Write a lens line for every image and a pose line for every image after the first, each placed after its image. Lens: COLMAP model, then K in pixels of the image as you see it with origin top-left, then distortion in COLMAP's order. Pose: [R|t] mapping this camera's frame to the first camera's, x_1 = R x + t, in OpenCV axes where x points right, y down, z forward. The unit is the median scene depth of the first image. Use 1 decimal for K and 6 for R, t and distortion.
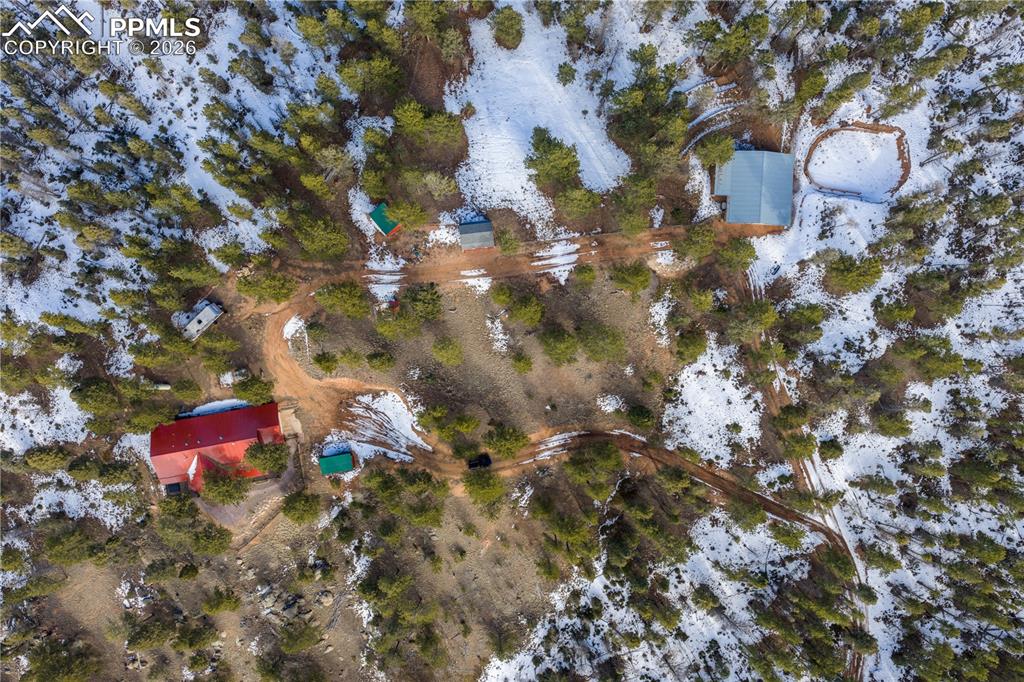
lens RADIAL K [[824.6, 0, 511.7], [0, 824.6, 337.6], [0, 0, 1]] dist [0.010687, 0.004749]
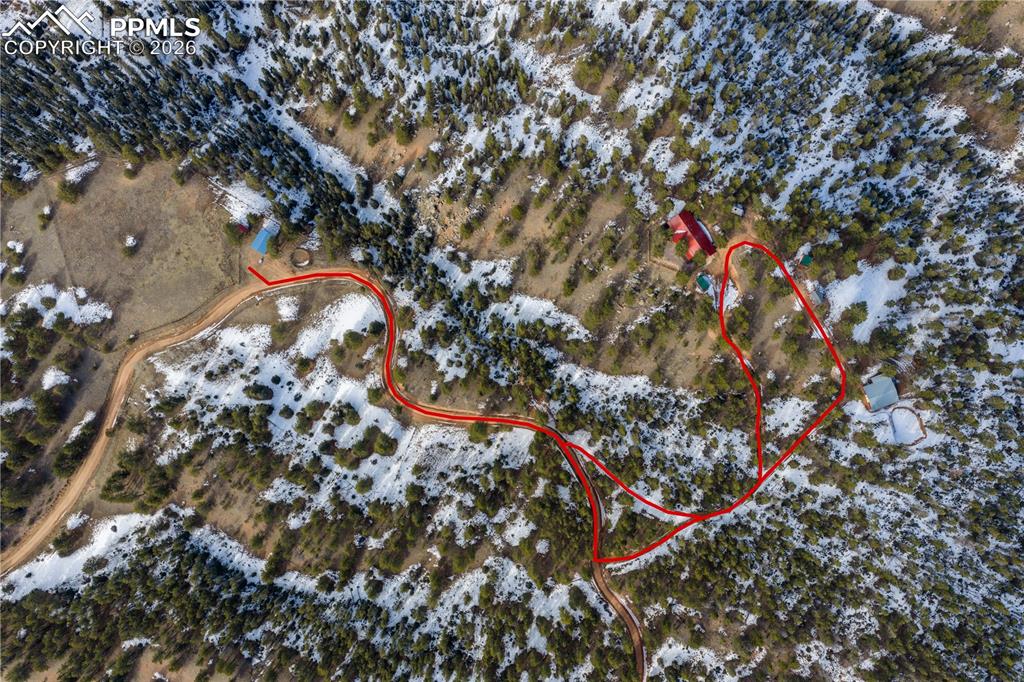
lens RADIAL K [[824.6, 0, 508.9], [0, 824.6, 342.8], [0, 0, 1]] dist [0.010687, 0.004749]
pose [[0.408786, 0.912518, -0.014325, -0.253666], [-0.912215, 0.409023, 0.023741, 0.697448], [0.027523, 0.003362, 0.999616, -1.470933]]
